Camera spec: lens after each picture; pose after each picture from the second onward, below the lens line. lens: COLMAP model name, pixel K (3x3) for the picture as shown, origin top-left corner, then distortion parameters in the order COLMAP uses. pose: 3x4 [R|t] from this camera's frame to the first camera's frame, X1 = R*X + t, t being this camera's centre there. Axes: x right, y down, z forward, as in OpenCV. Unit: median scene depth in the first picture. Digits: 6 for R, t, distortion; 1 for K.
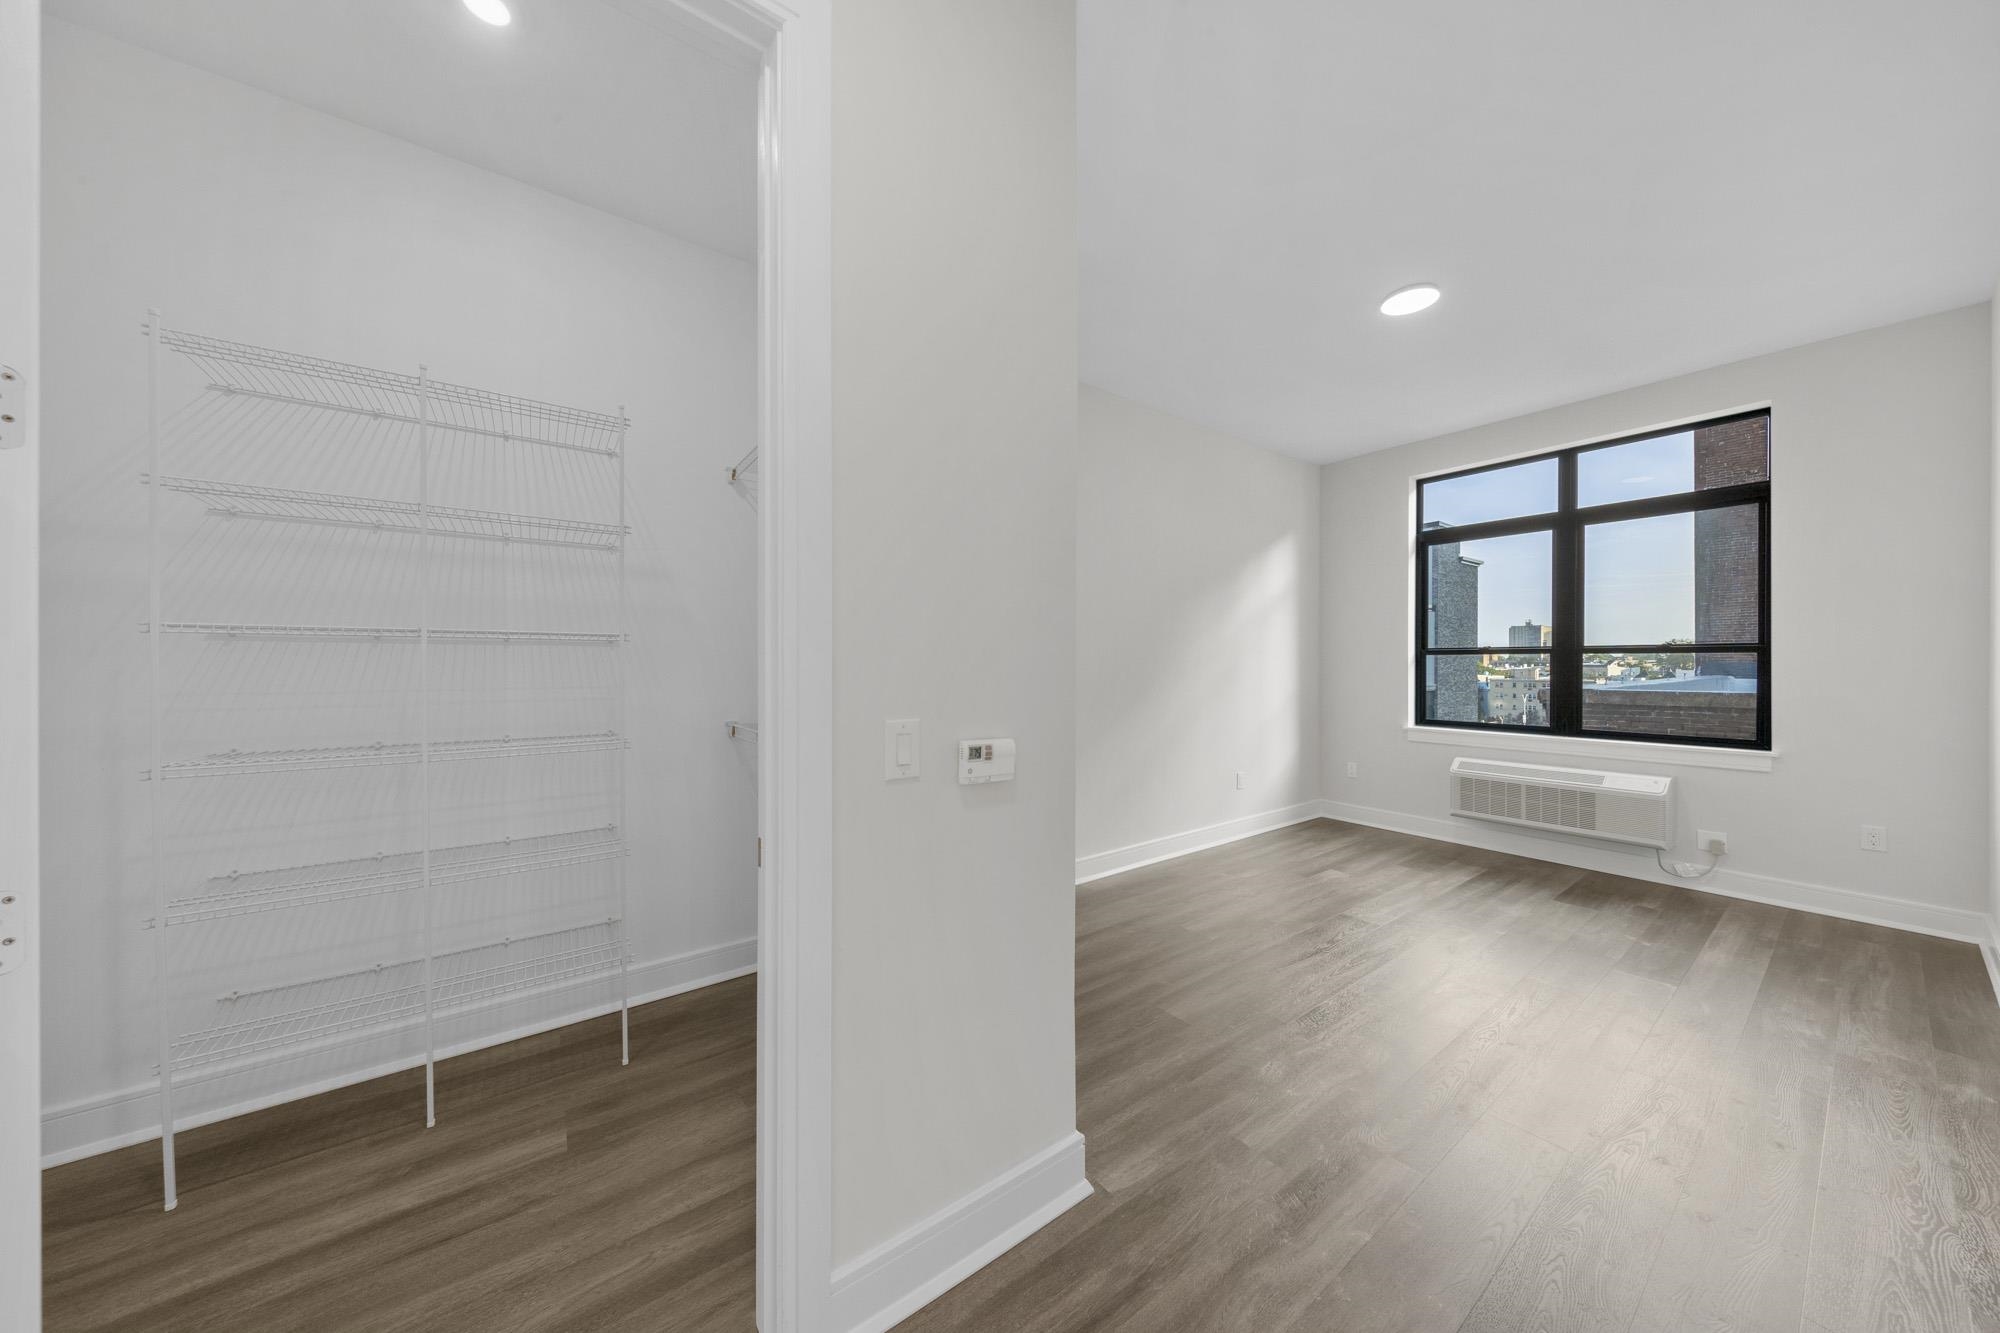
lens RADIAL K [[638.7, 0, 994.5], [0, 638.7, 665.1], [0, 0, 1]] dist [0.005041, -0.001239]
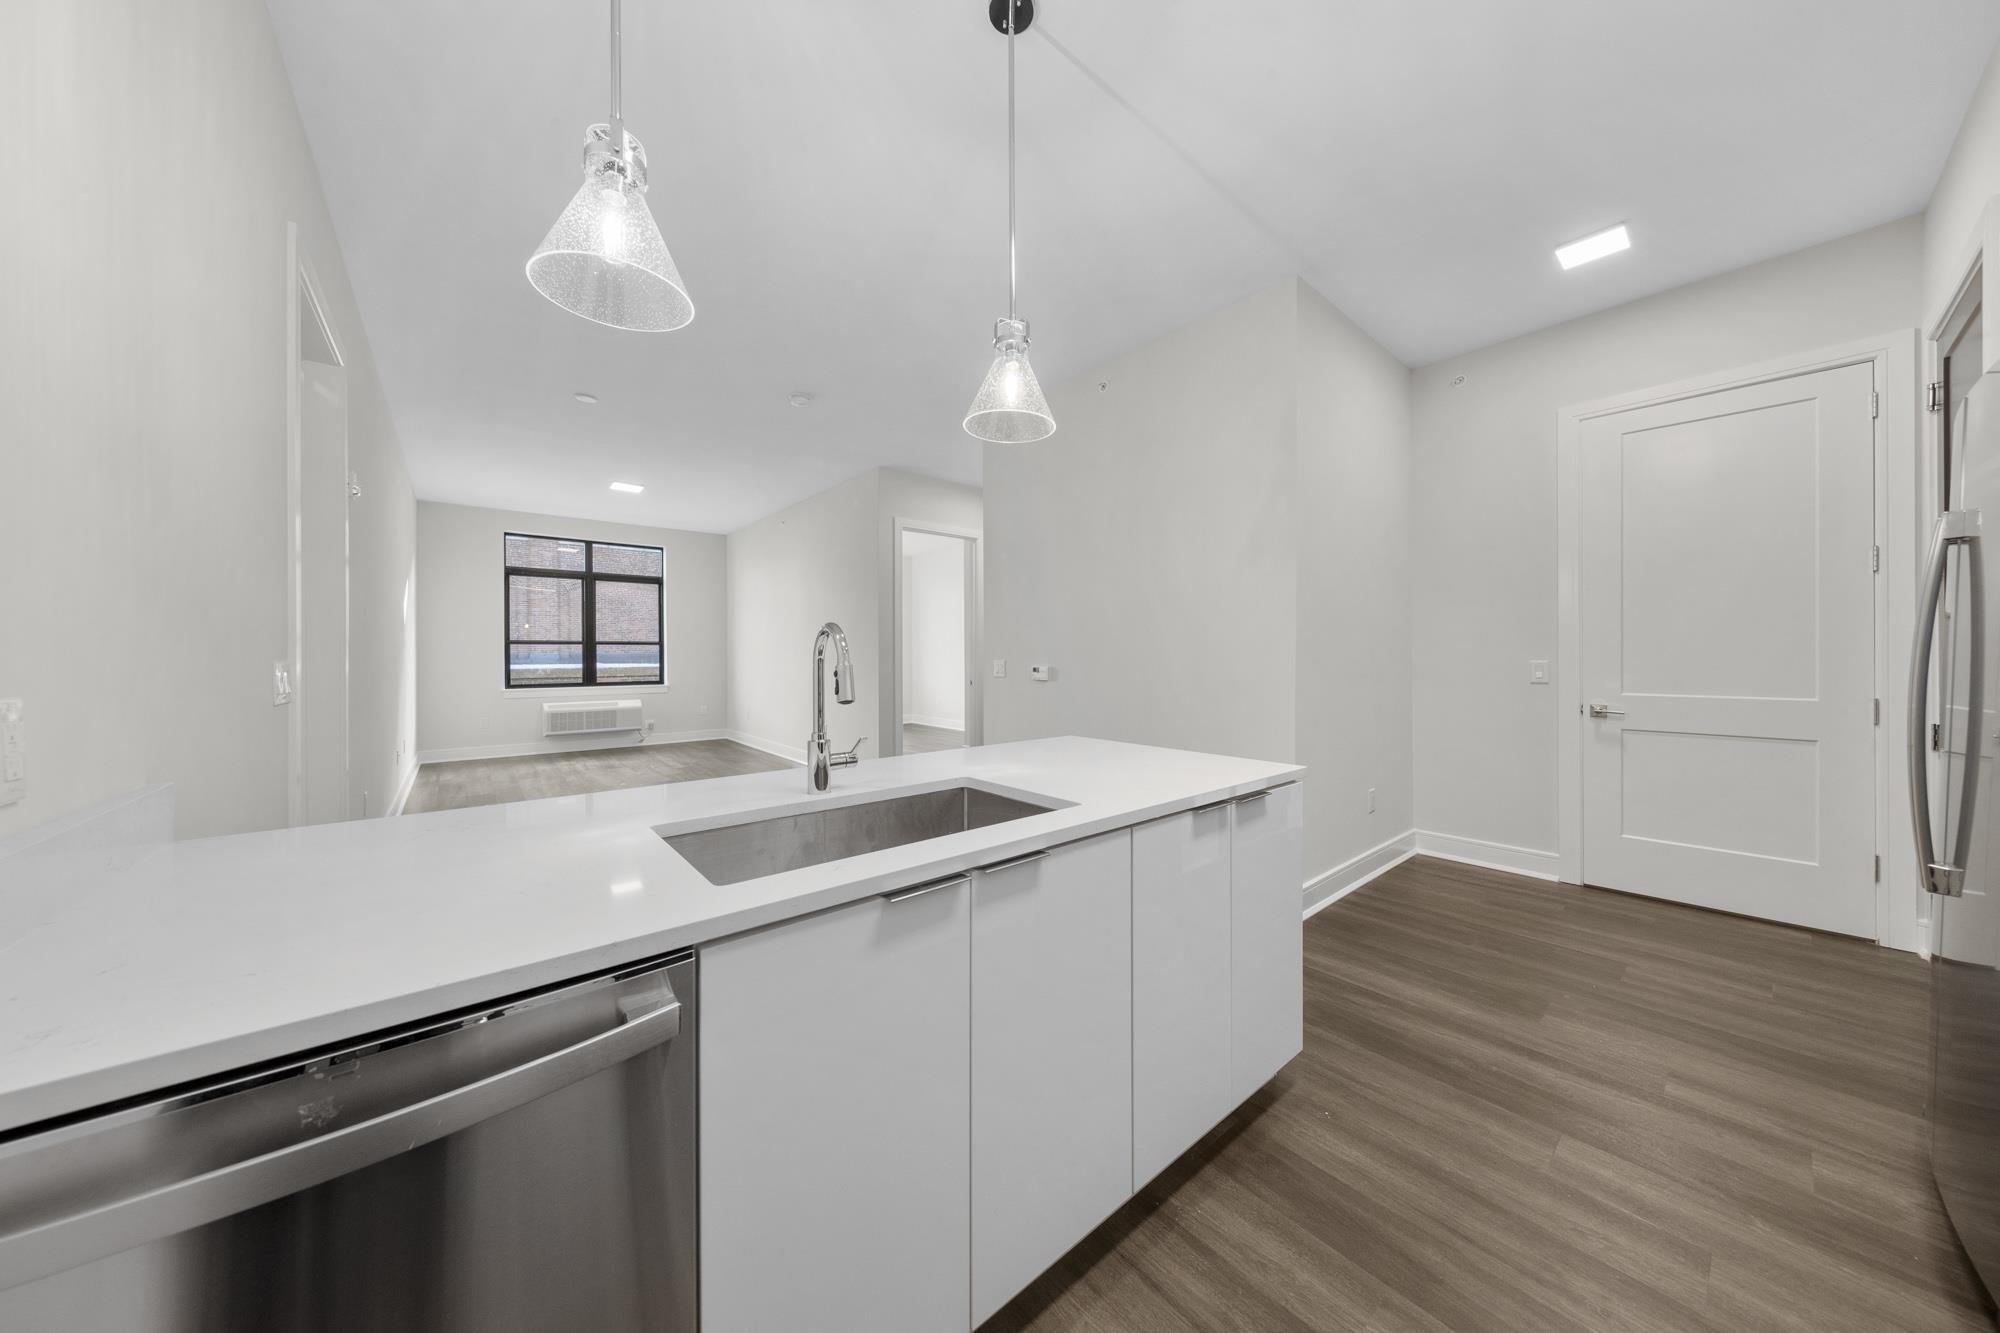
lens RADIAL K [[638.7, 0, 1008.4], [0, 638.7, 656.5], [0, 0, 1]] dist [0.005041, -0.001239]
pose [[-0.079989, 0.000285, 0.996796, -1.352296], [0.006311, 0.999980, 0.000220, 0.029530], [-0.996776, 0.006308, -0.079989, -0.141616]]
